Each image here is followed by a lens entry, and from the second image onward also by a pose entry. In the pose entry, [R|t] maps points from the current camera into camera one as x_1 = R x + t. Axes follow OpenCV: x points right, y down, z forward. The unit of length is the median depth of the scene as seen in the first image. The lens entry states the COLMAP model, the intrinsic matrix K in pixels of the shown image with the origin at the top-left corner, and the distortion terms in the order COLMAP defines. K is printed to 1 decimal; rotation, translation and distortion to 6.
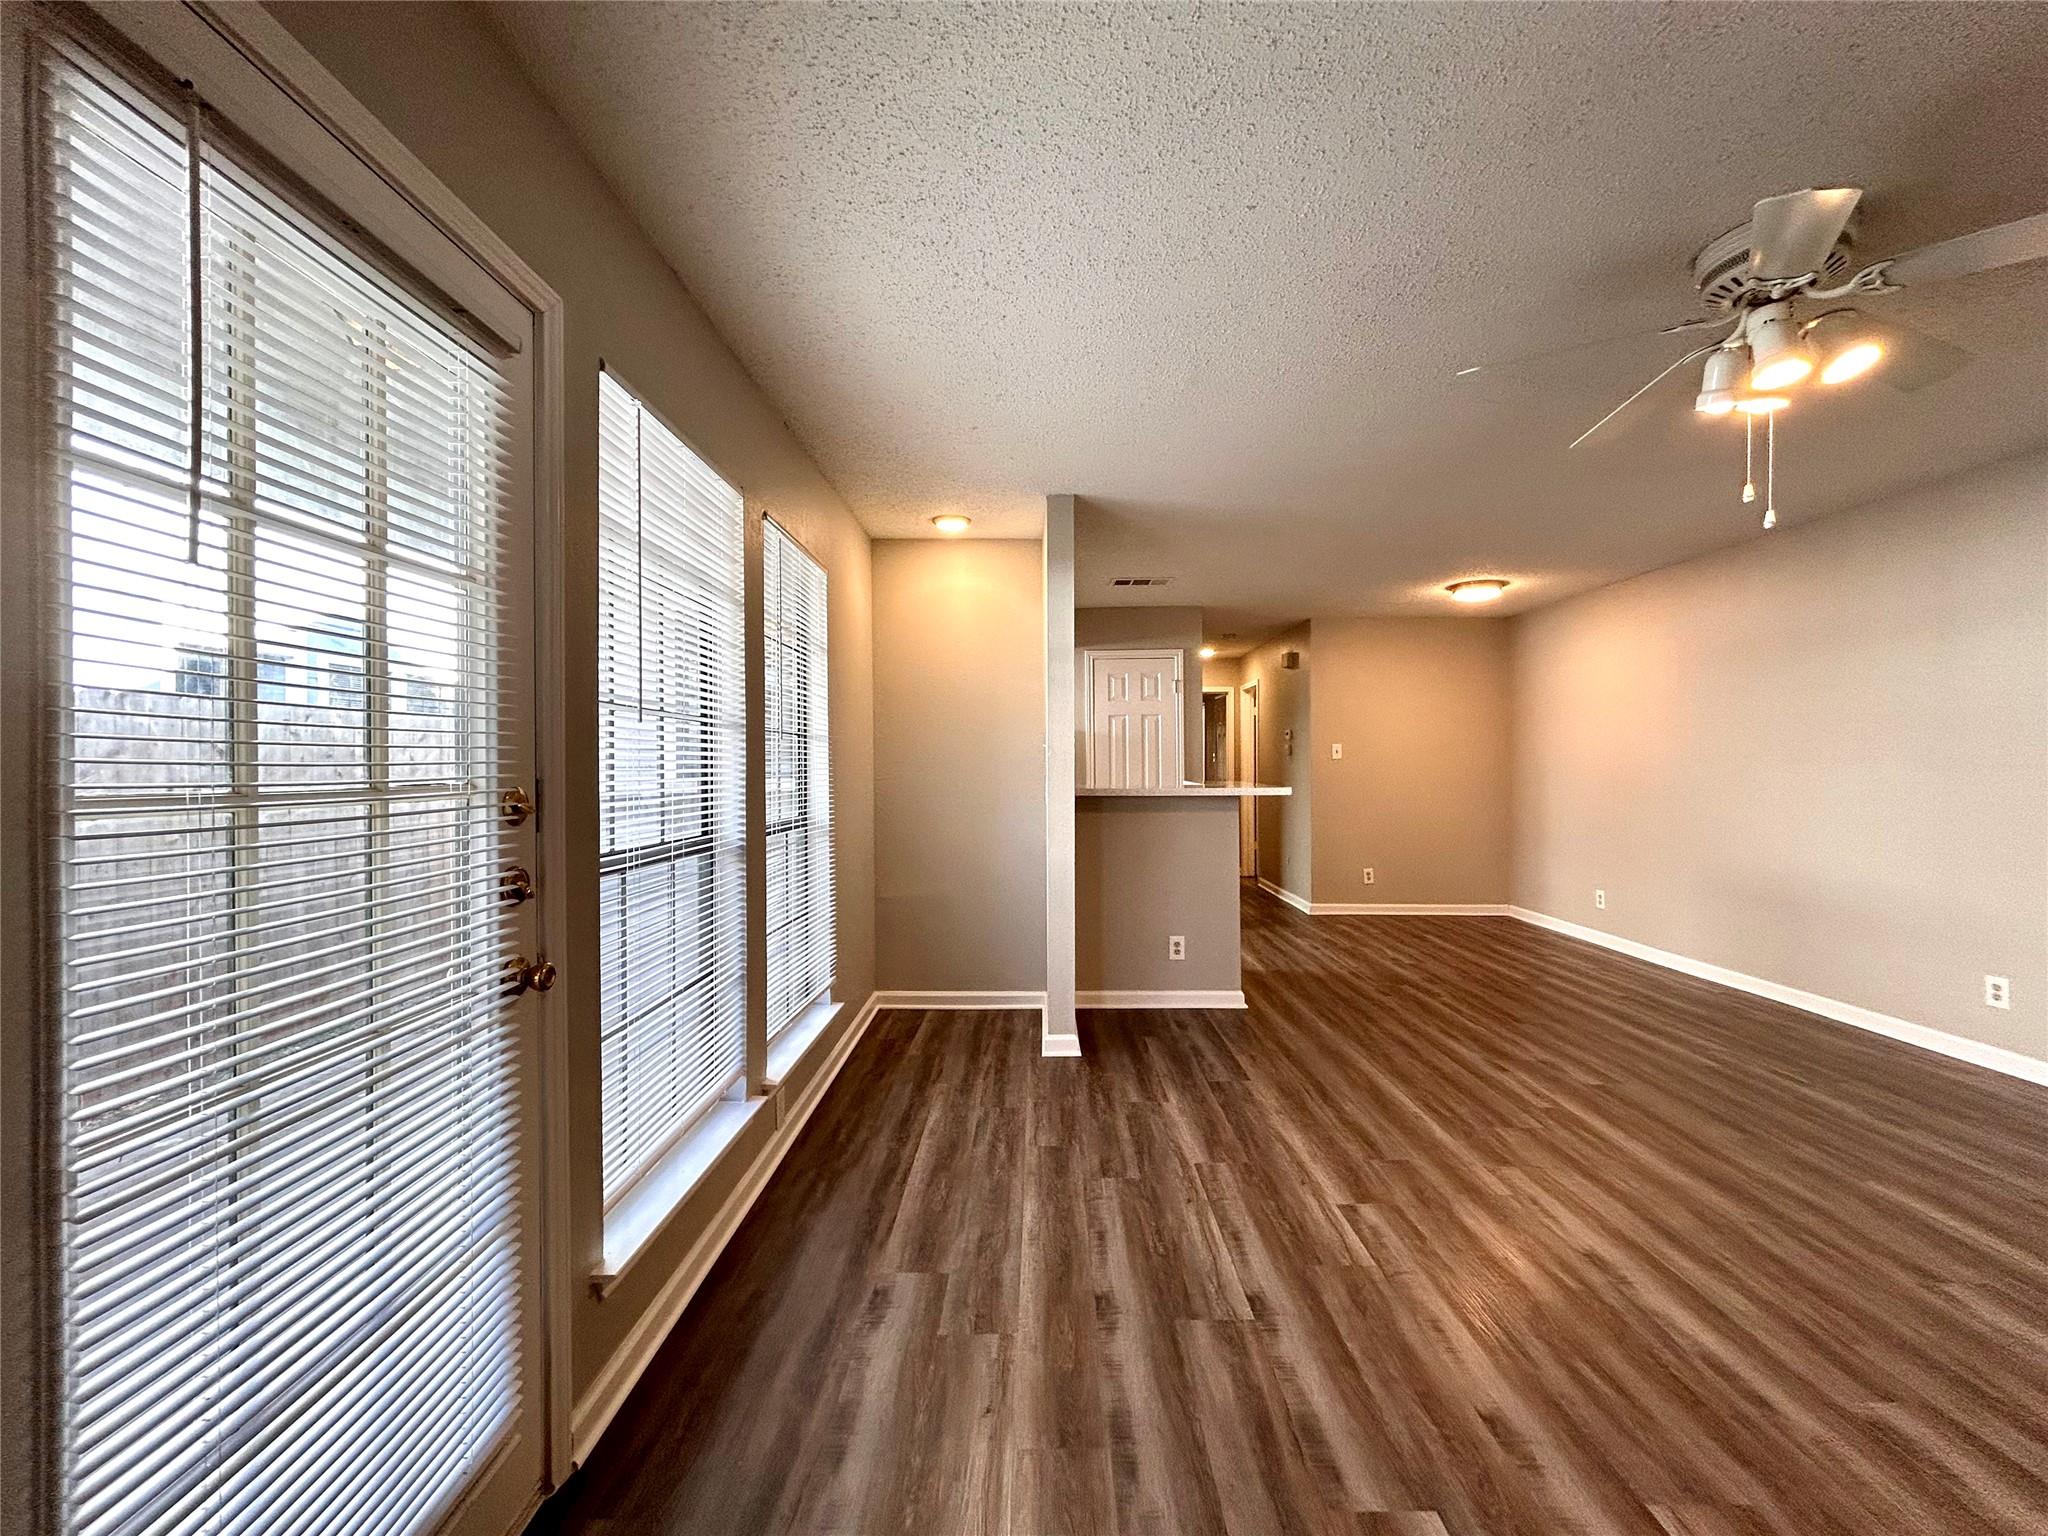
lens RADIAL K [[822.6, 0, 1022.8], [0, 822.6, 763.1], [0, 0, 1]] dist [0.001760, -0.000007]
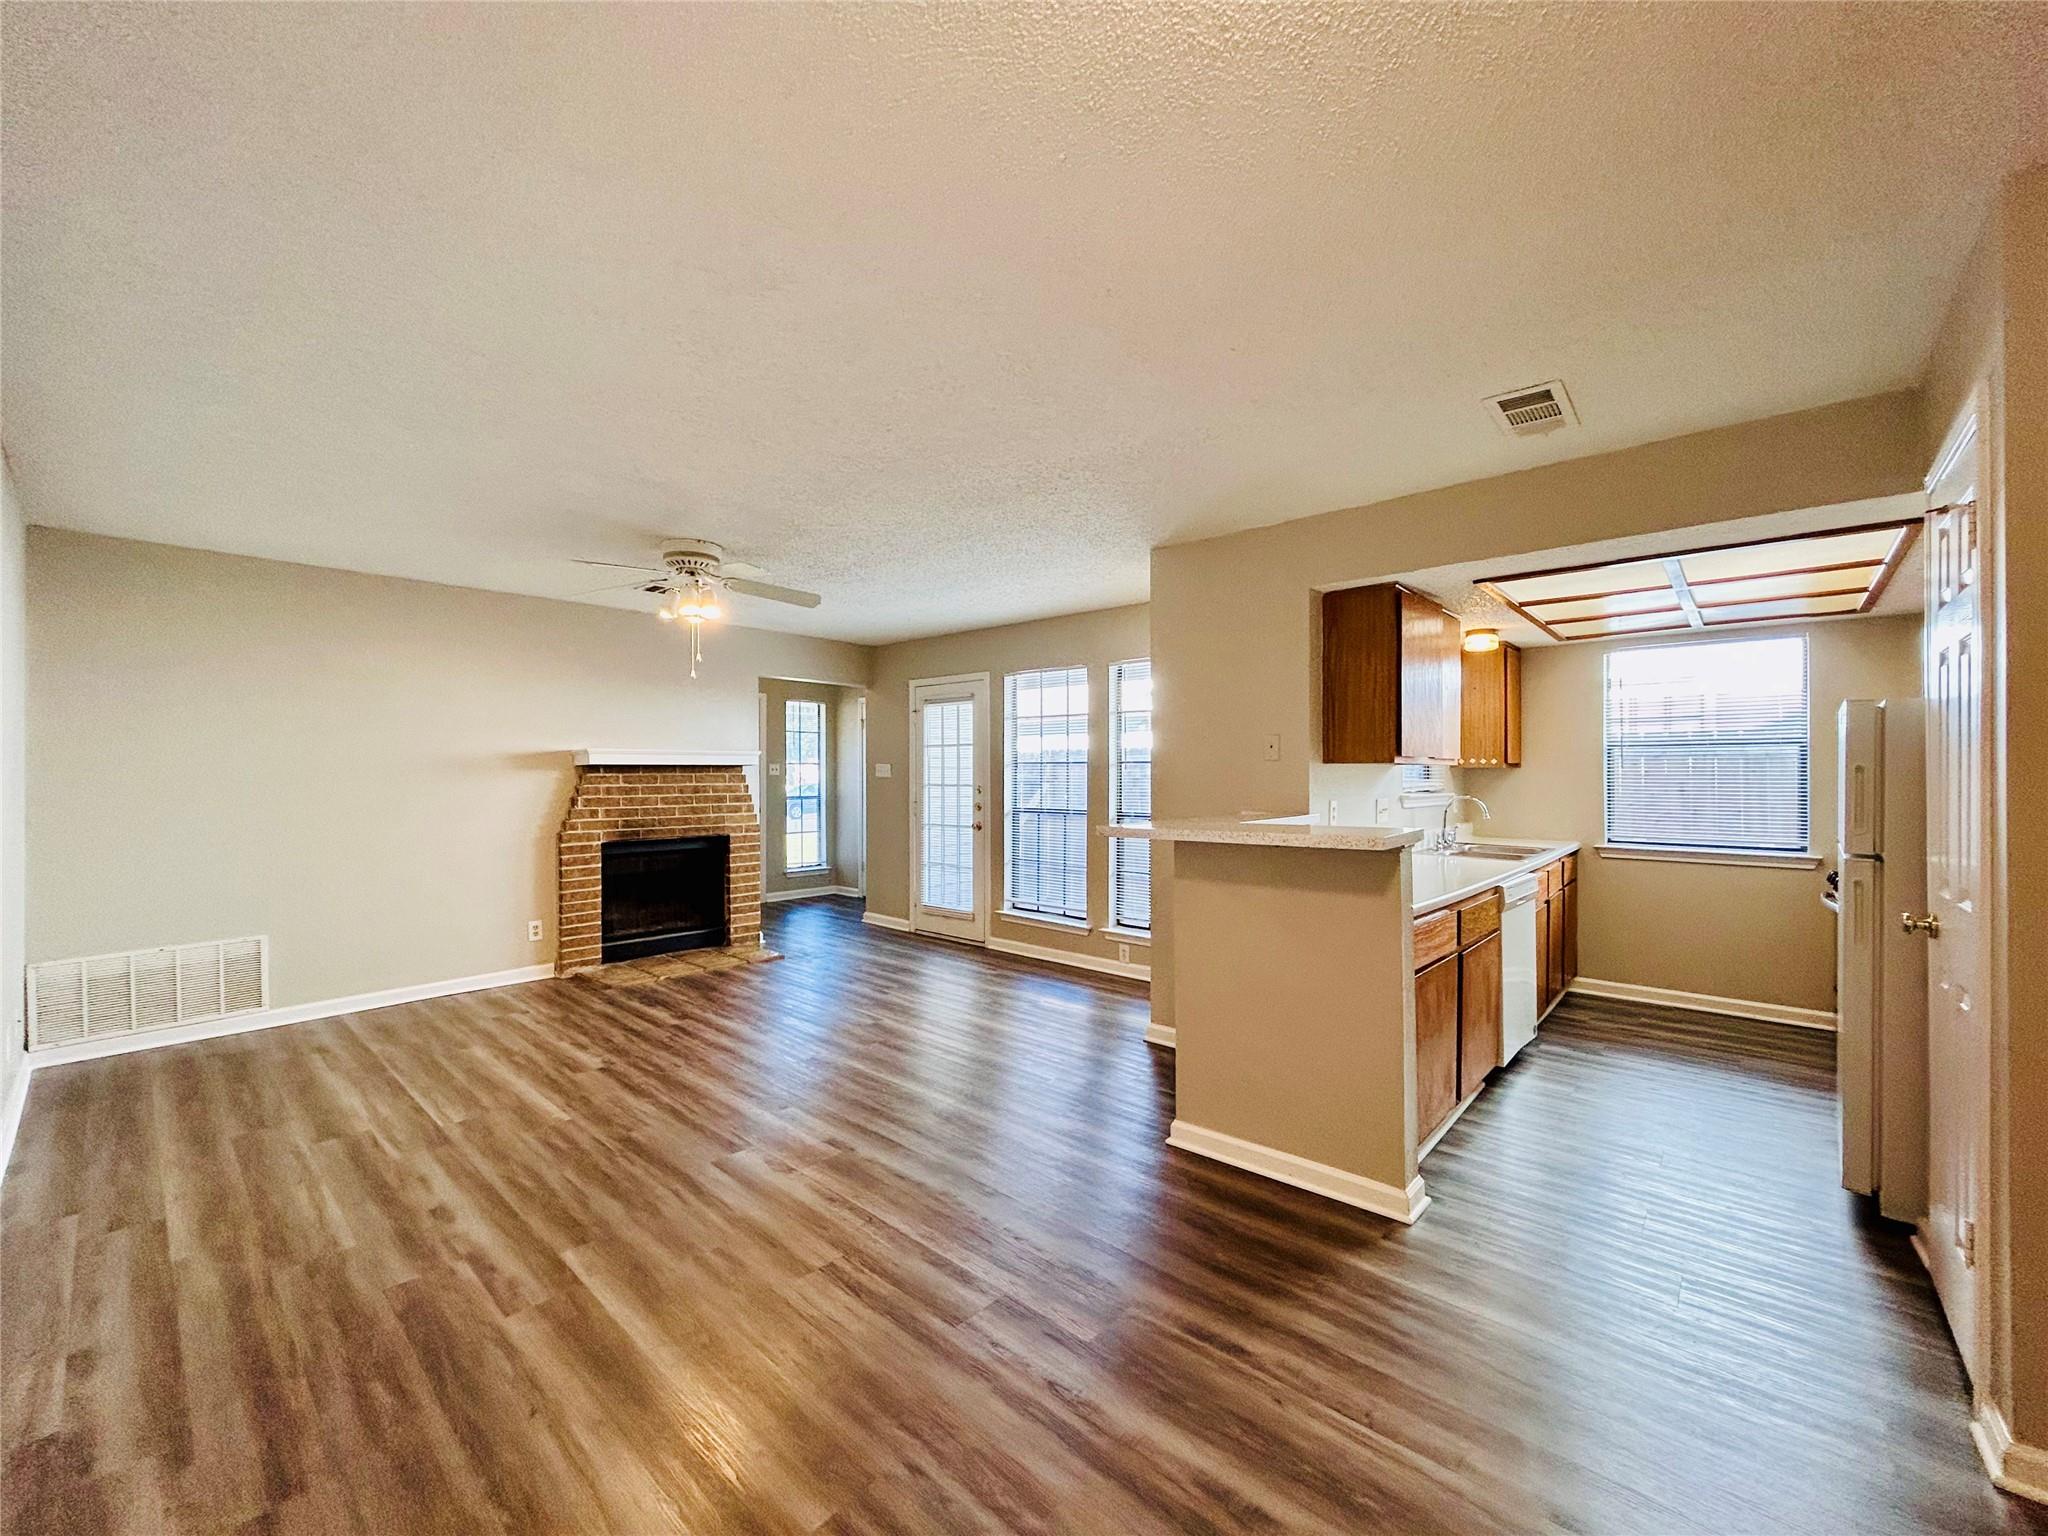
lens RADIAL K [[822.6, 0, 1022.8], [0, 822.6, 763.1], [0, 0, 1]] dist [0.001760, -0.000007]
pose [[-0.658430, -0.003132, -0.752636, 1.709245], [0.003526, 0.999968, -0.007246, -0.037360], [0.752634, -0.007425, -0.658397, 2.668204]]
